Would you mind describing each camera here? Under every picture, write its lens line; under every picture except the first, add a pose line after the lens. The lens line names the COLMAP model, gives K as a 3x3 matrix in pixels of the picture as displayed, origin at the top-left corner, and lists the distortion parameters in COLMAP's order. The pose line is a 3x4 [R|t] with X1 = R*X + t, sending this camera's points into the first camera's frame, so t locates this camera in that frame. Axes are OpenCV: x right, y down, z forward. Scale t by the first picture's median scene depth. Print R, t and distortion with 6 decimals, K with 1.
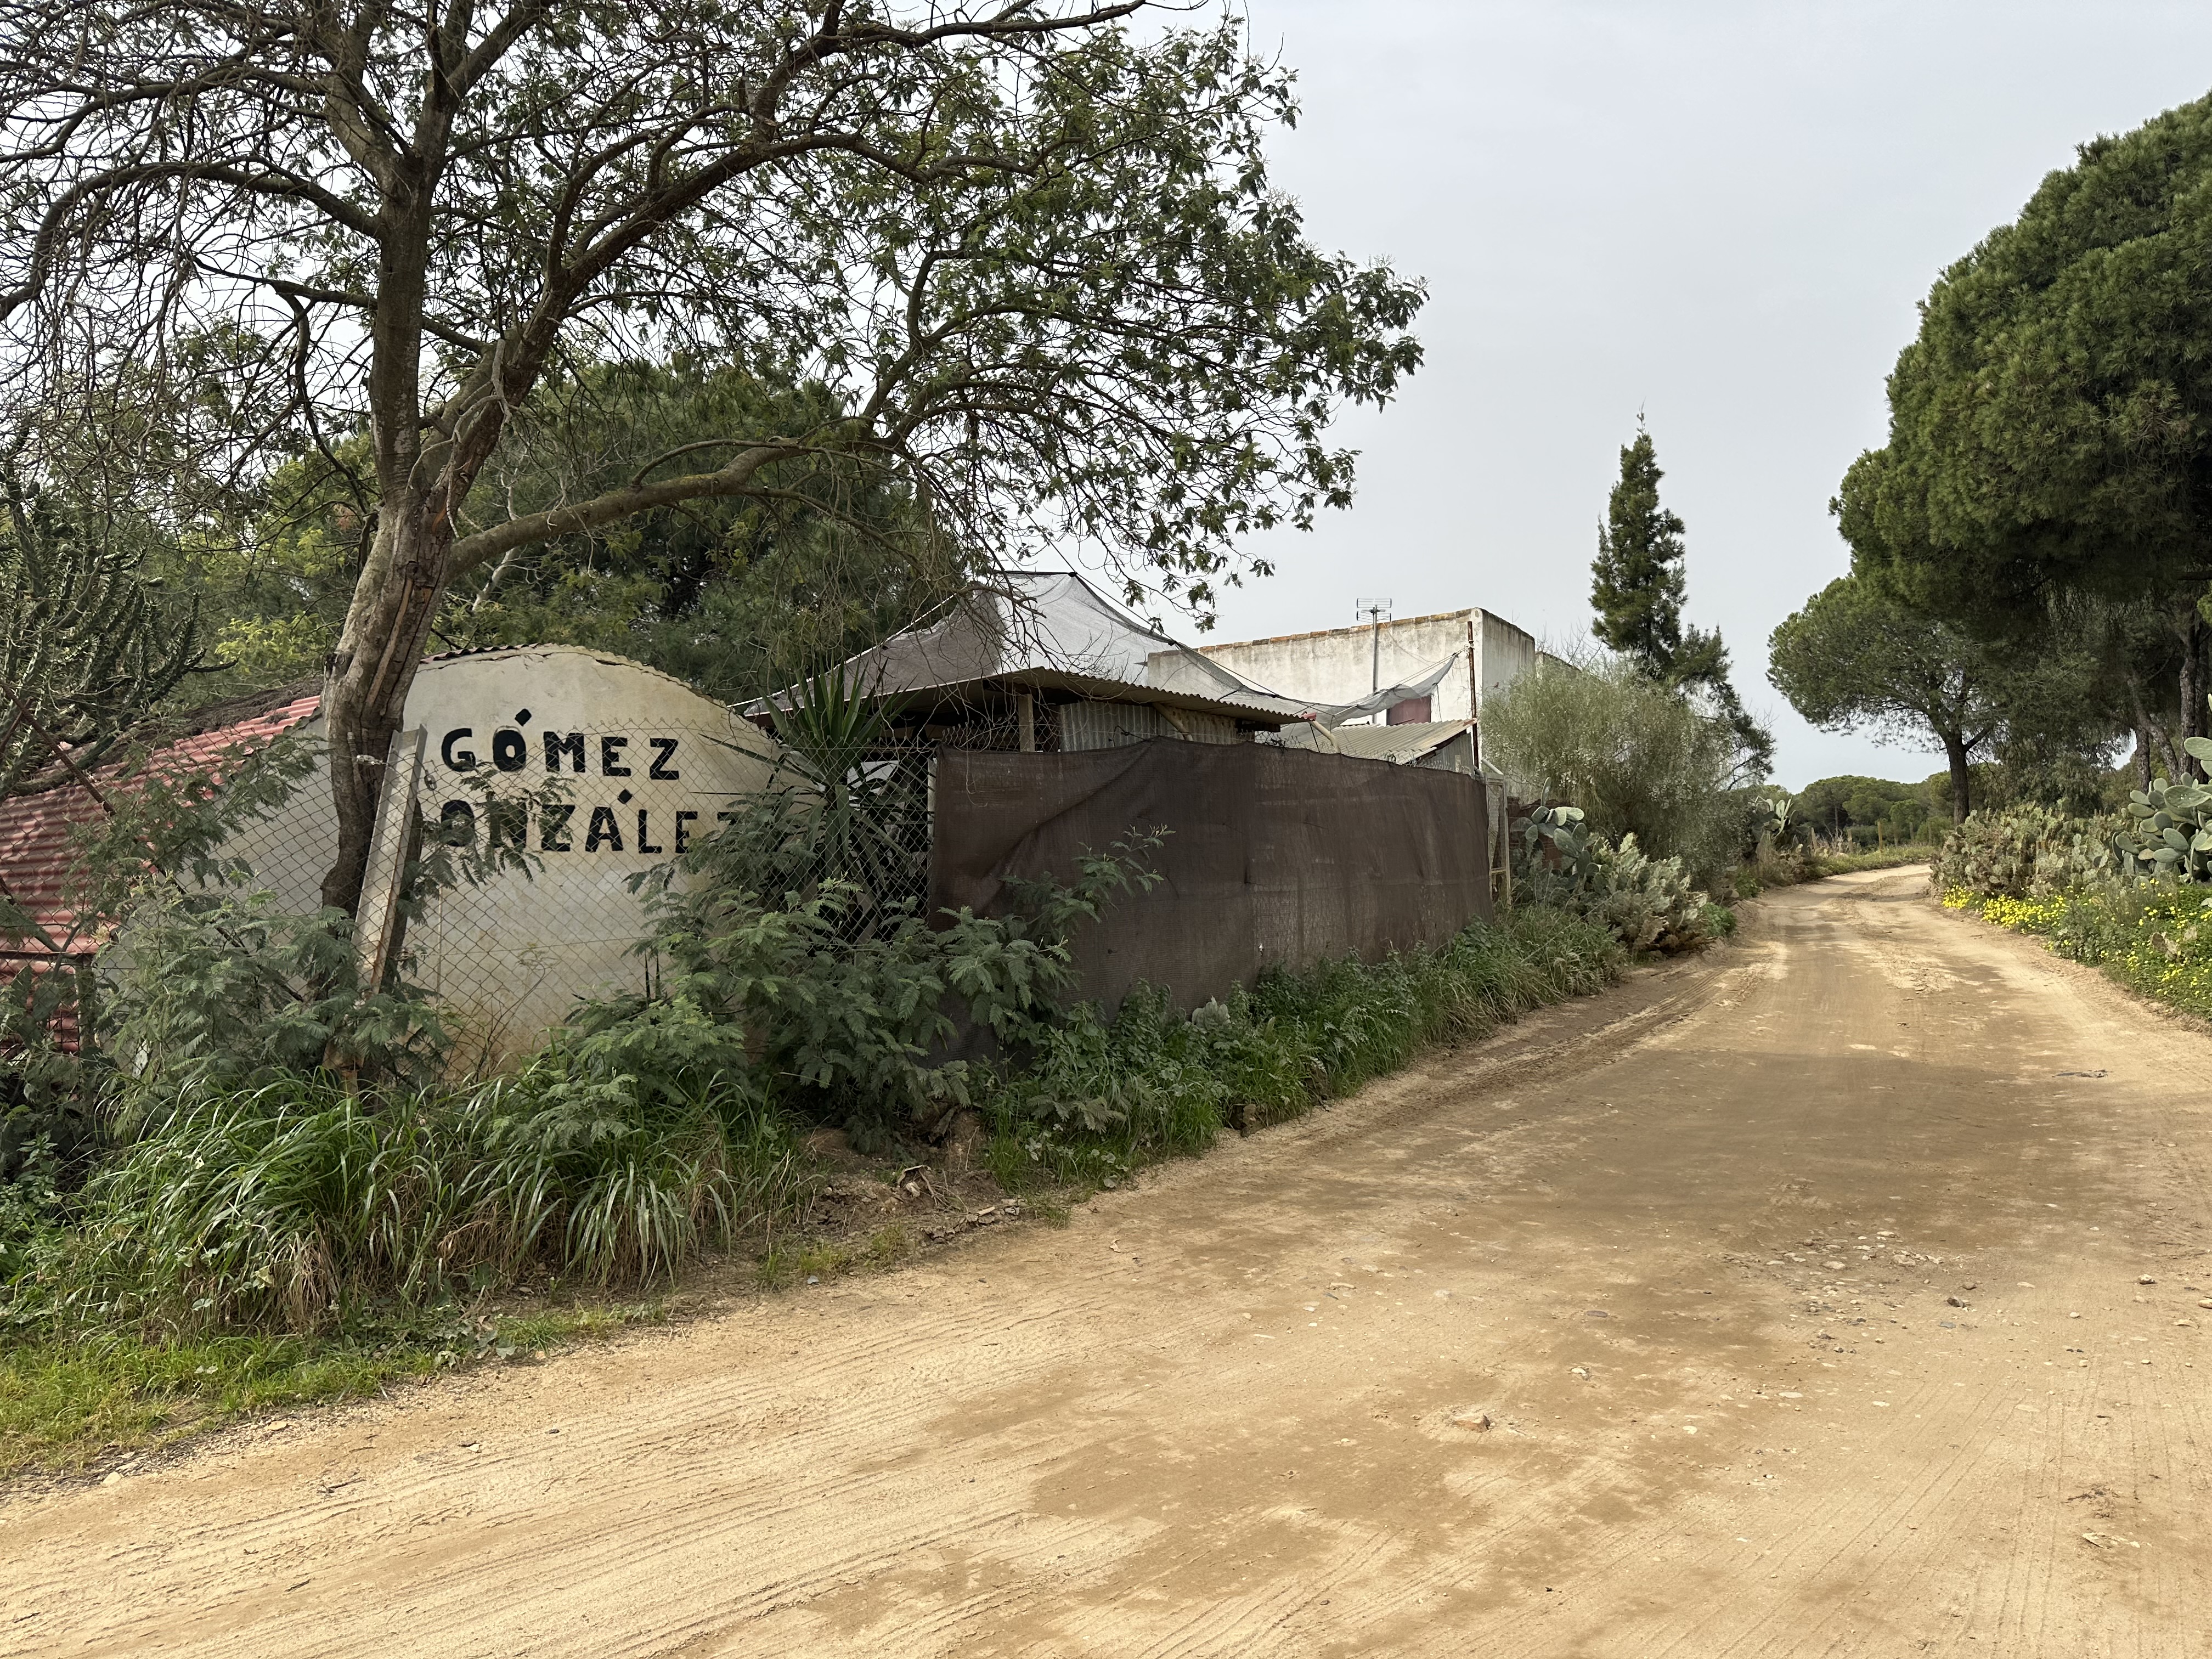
lens RADIAL K [[1630.1, 0, 1102.4], [0, 1630.1, 825.9], [0, 0, 1]] dist [0.049985, -0.055082]
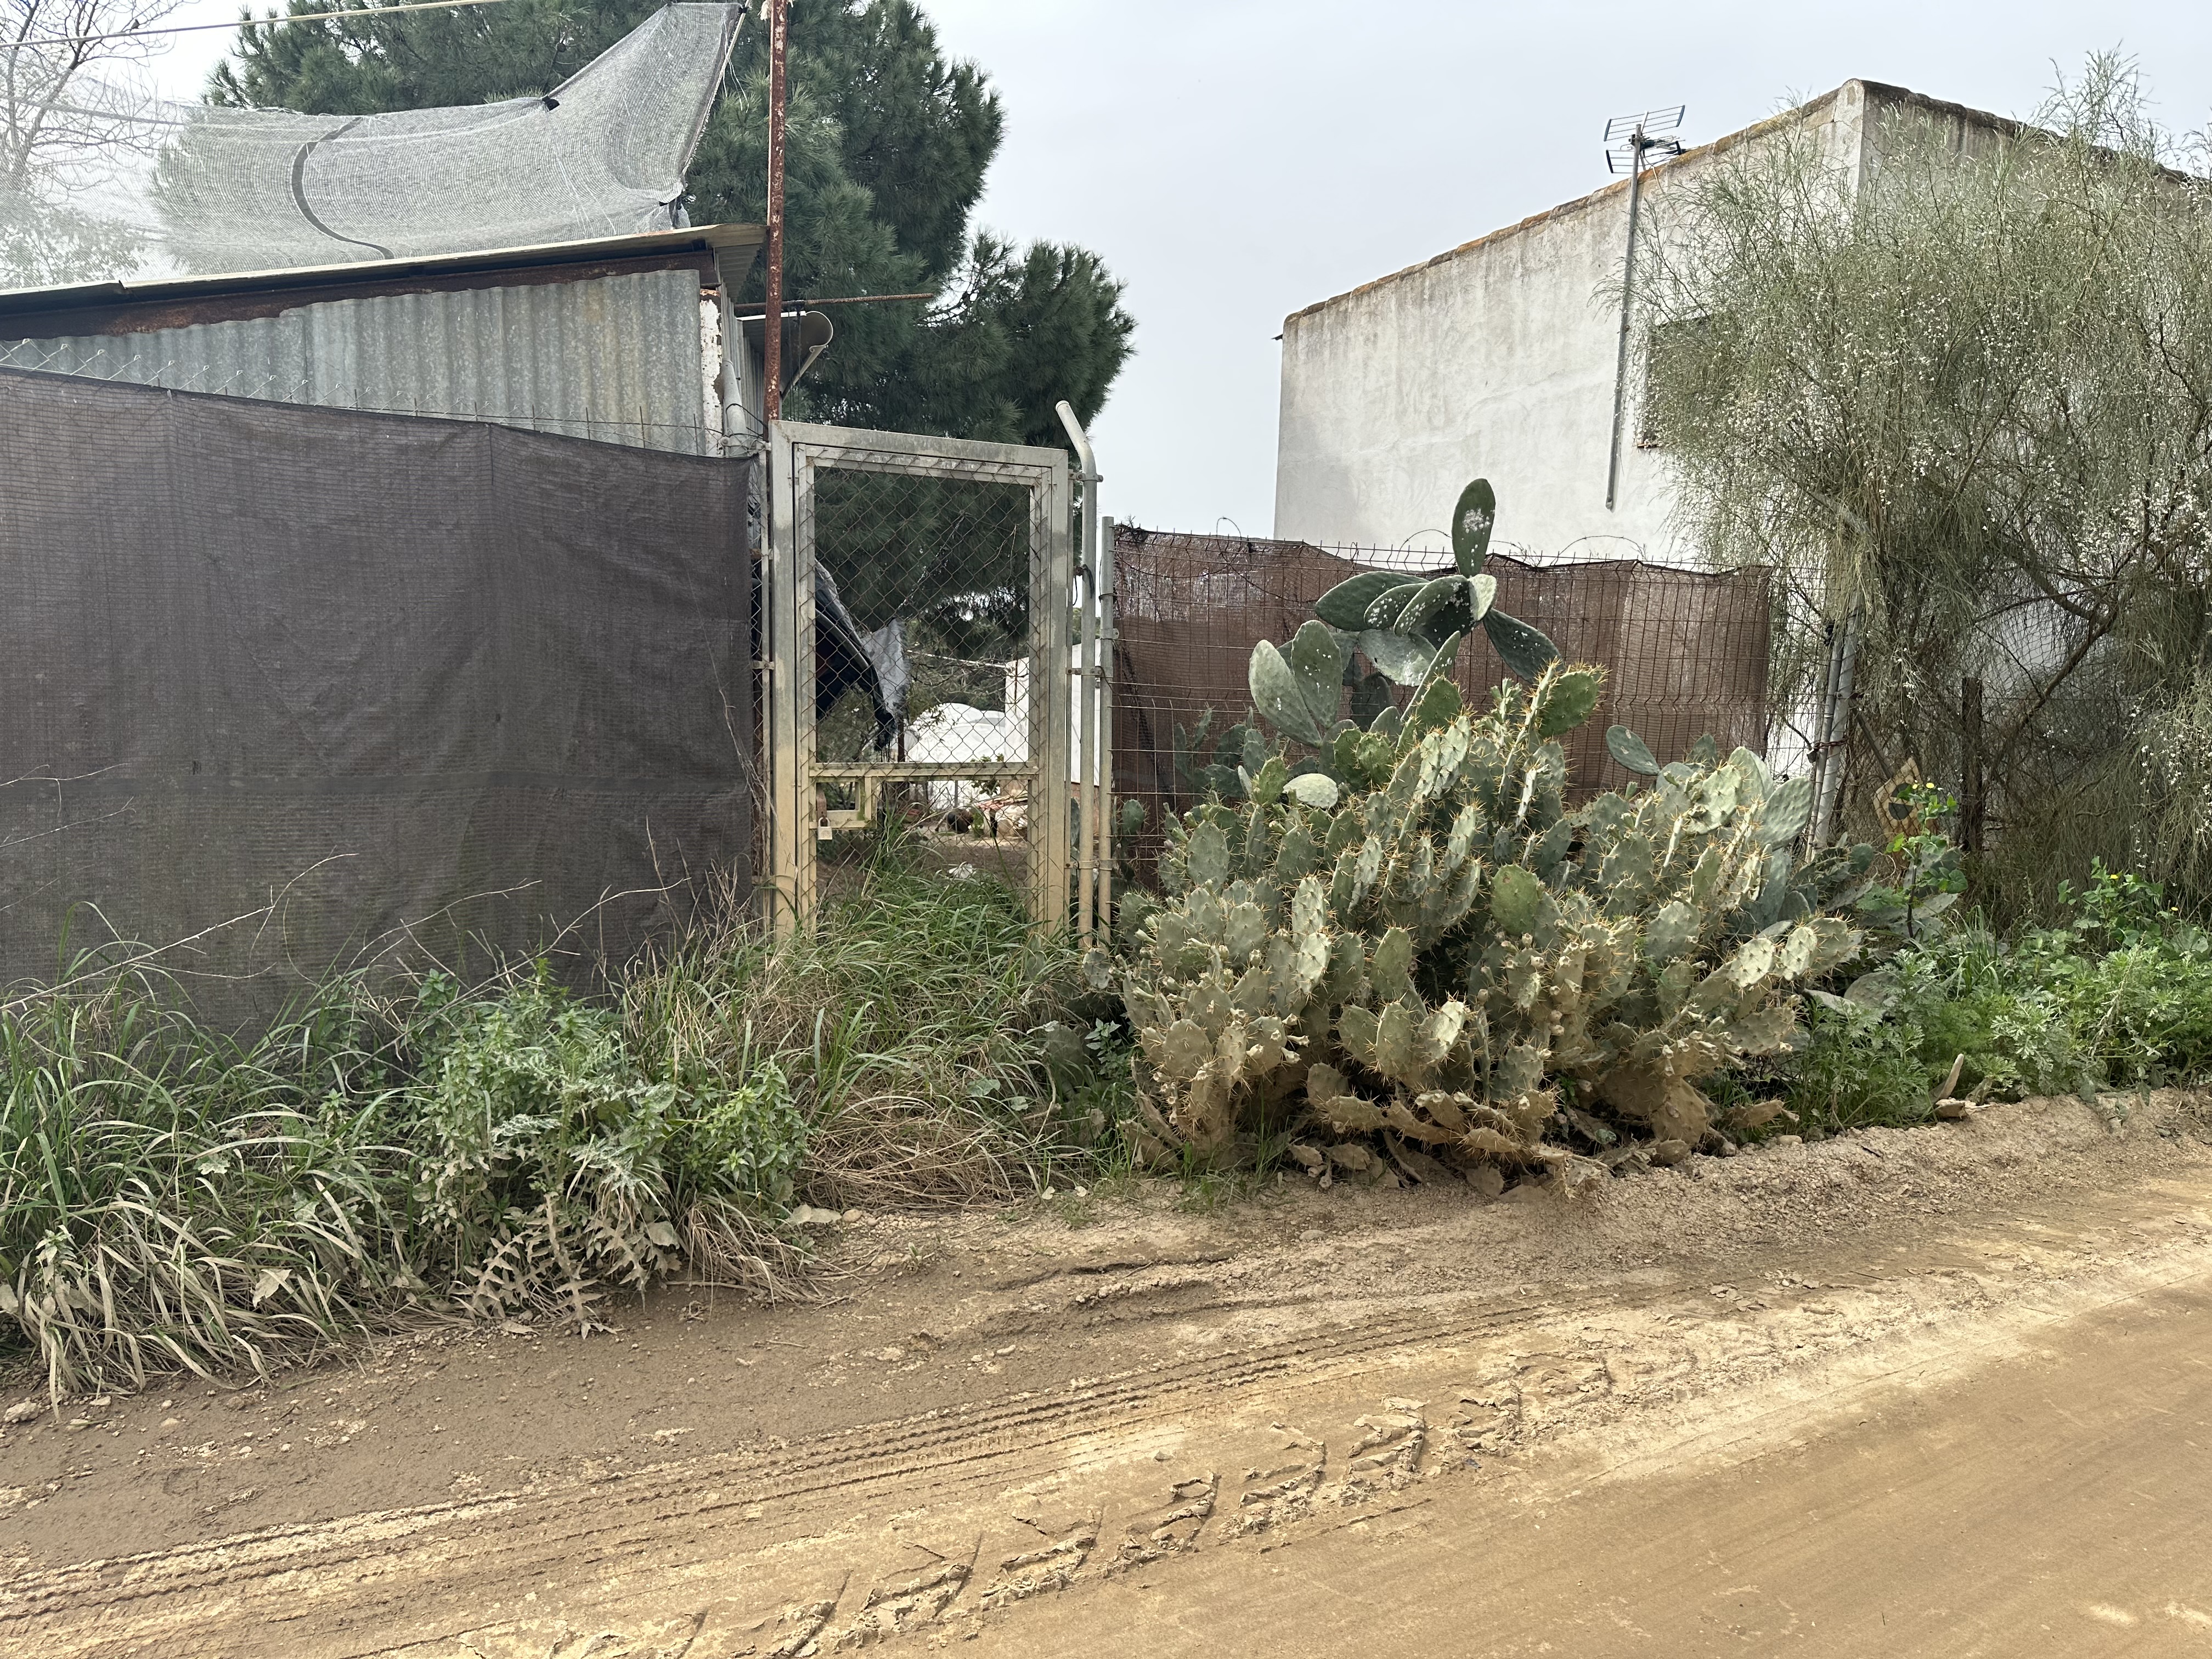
lens RADIAL K [[1630.1, 0, 958.8], [0, 1630.1, 836.3], [0, 0, 1]] dist [0.049985, -0.055082]
pose [[0.796129, 0.100071, -0.596795, 0.199372], [-0.035745, 0.992286, 0.118703, 0.001305], [0.604070, -0.073171, 0.793565, 0.362869]]
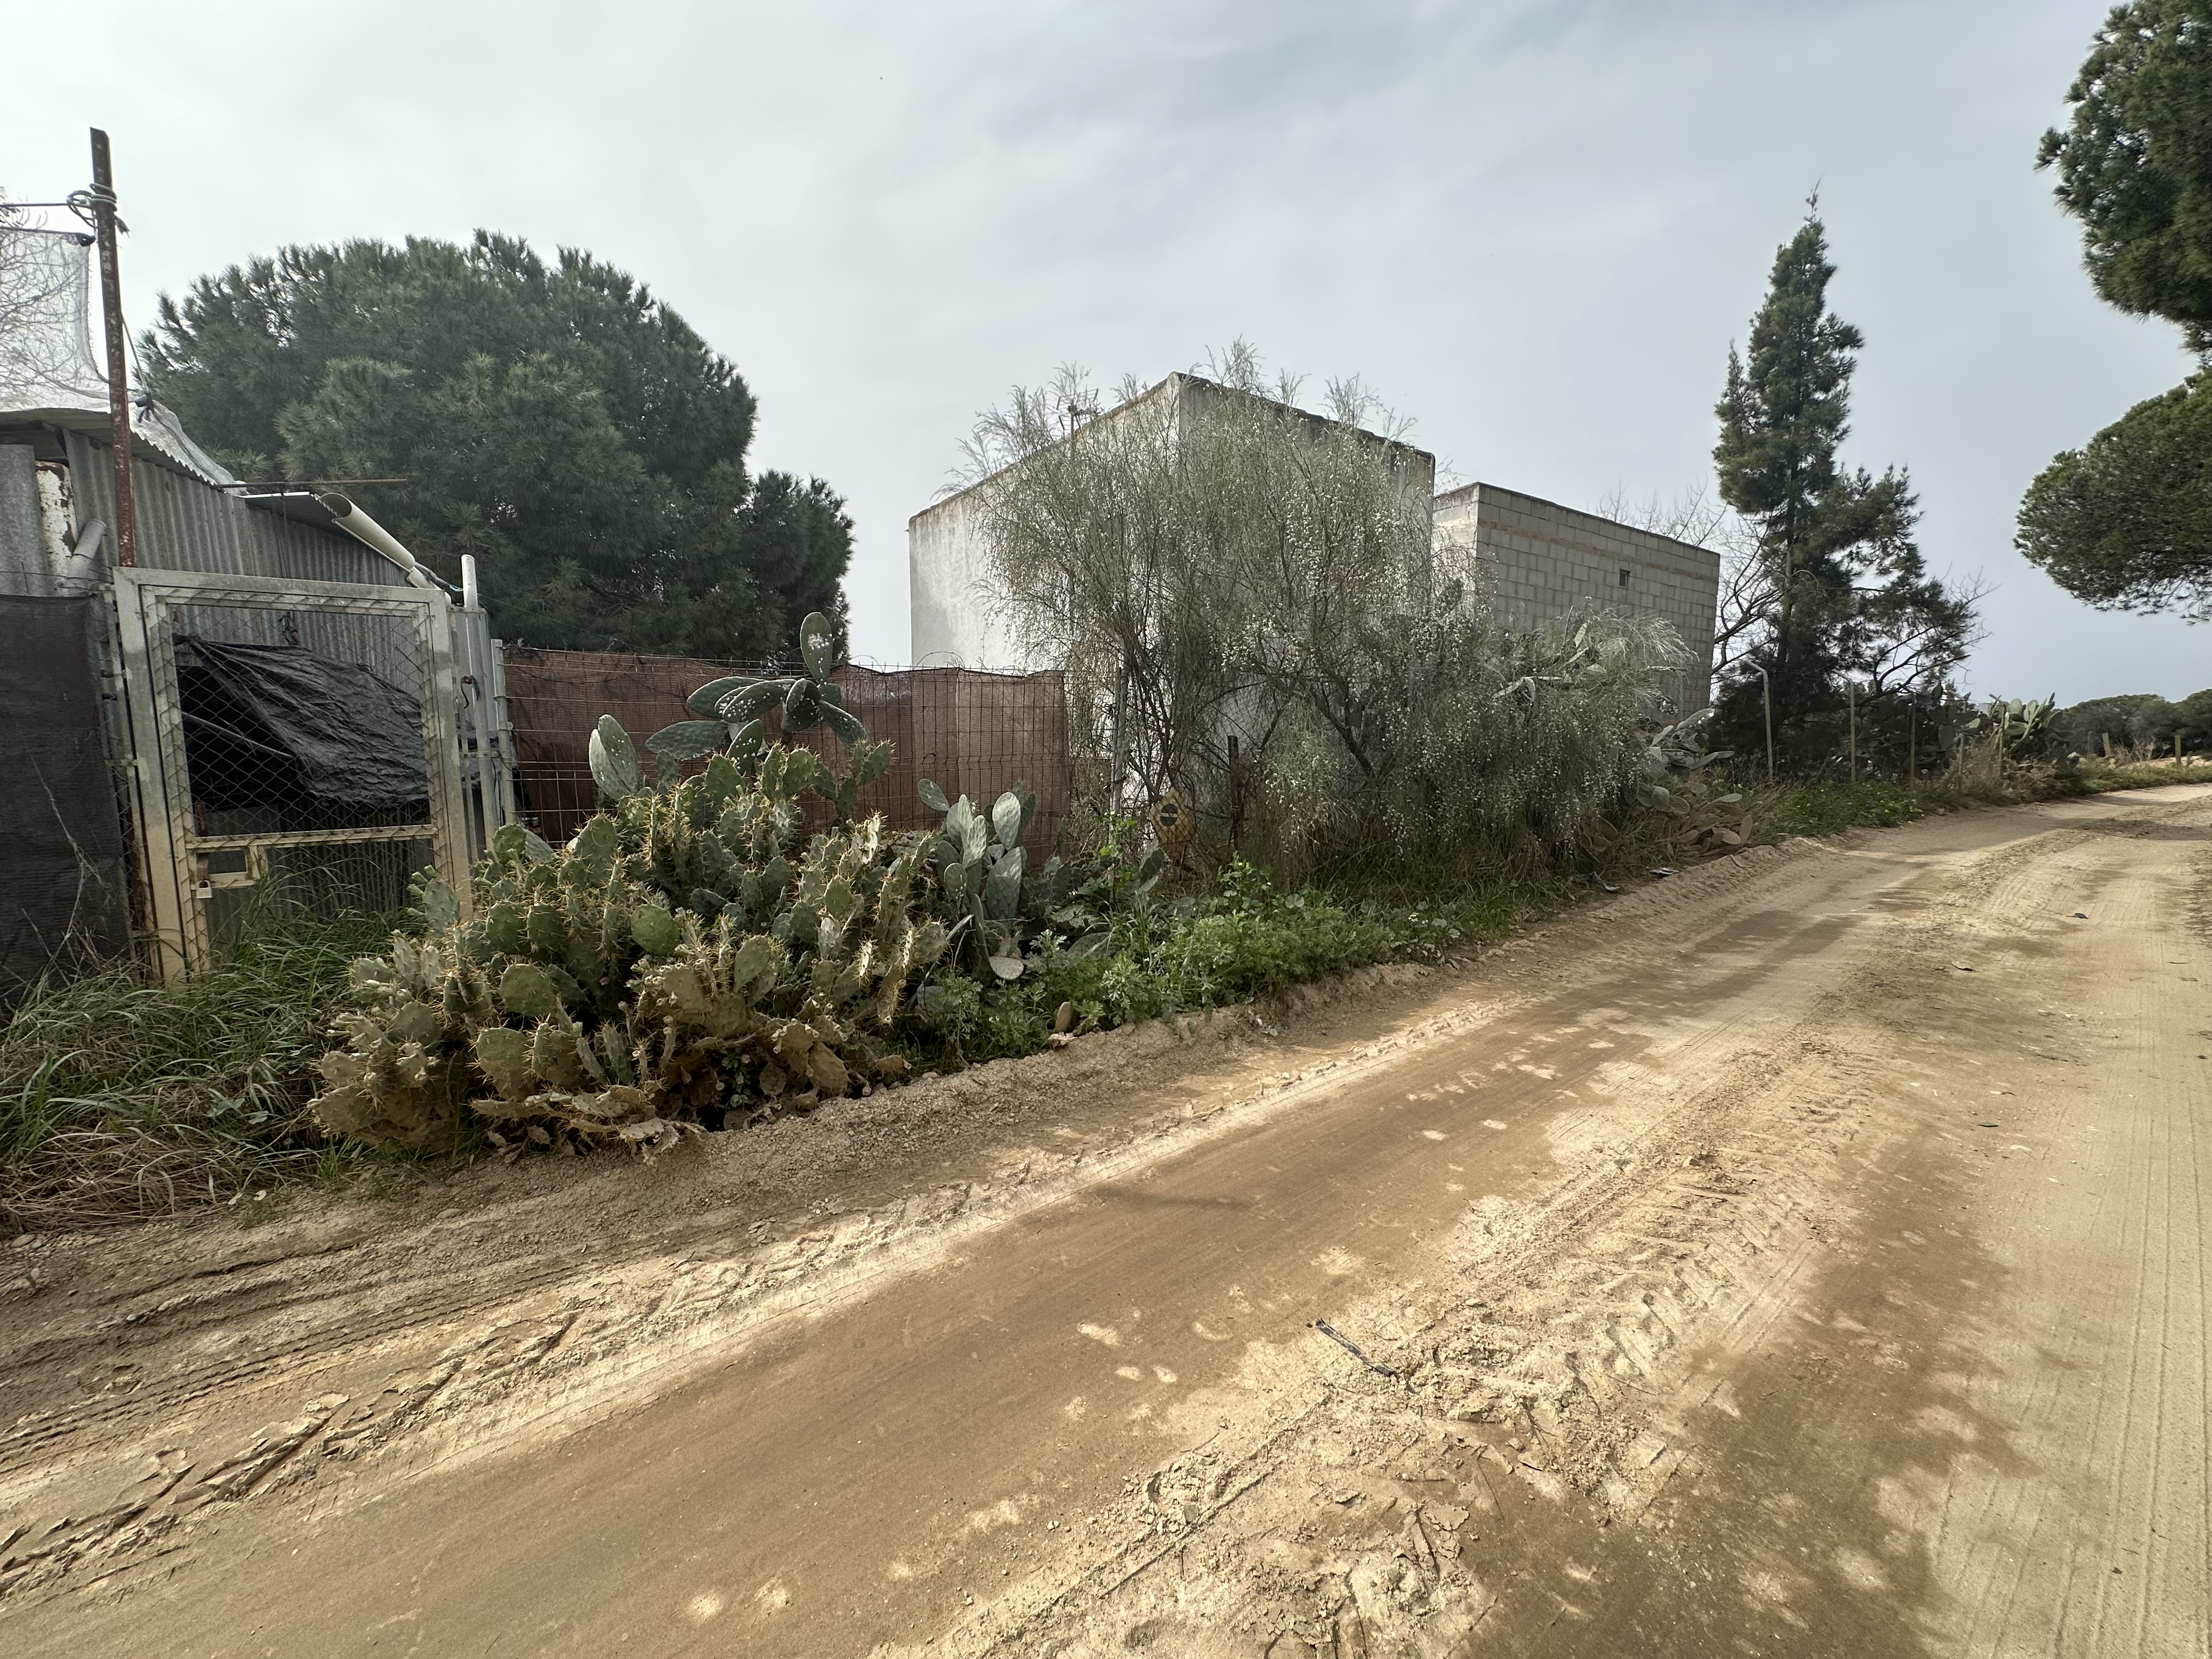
lens RADIAL K [[931.8, 0, 1062.2], [0, 931.8, 830.0], [0, 0, 1]] dist [0.001035, -0.000015]
pose [[0.888955, 0.064629, -0.453412, 0.235576], [-0.010859, 0.992689, 0.120207, -0.001946], [0.457867, -0.101935, 0.883158, 0.421833]]
